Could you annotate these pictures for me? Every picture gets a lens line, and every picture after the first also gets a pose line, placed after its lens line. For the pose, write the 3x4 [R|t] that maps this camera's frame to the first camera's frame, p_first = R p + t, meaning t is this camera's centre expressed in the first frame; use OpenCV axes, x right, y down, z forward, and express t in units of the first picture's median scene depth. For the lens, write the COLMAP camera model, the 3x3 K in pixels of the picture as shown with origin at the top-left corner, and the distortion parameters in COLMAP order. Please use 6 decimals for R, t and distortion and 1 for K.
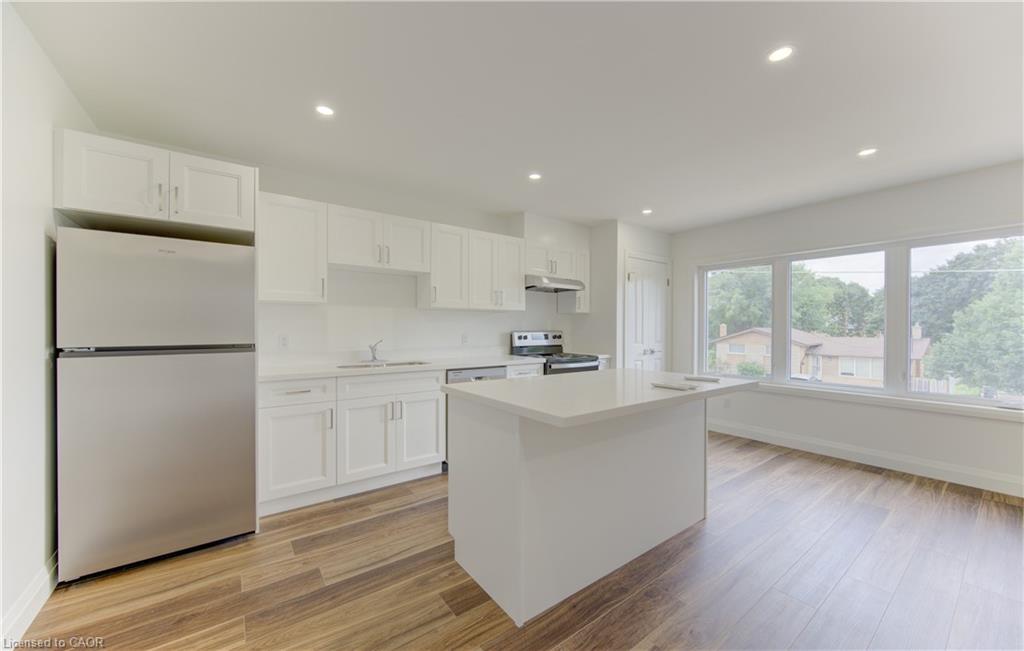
lens RADIAL K [[402.2, 0, 563.8], [0, 402.2, 329.0], [0, 0, 1]] dist [-0.003810, -0.000478]
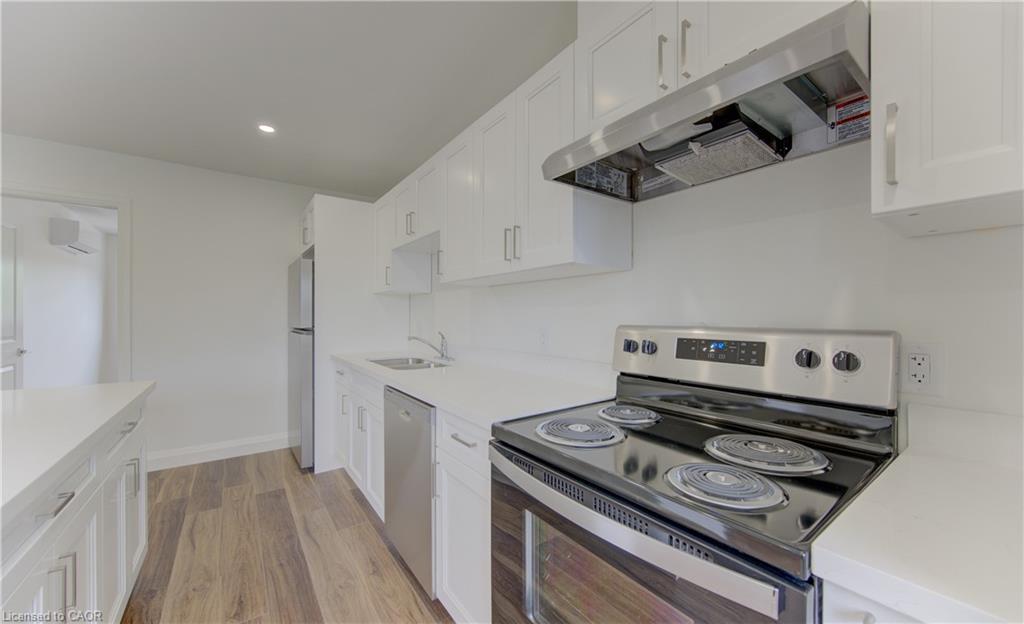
lens RADIAL K [[411.6, 0, 544.1], [0, 411.6, 323.1], [0, 0, 1]] dist [-0.001304, -0.000309]
pose [[-0.158382, 0.007199, -0.987352, 0.249753], [-0.006871, 0.999941, 0.008393, 0.001072], [0.987354, 0.008114, -0.158323, 1.114221]]
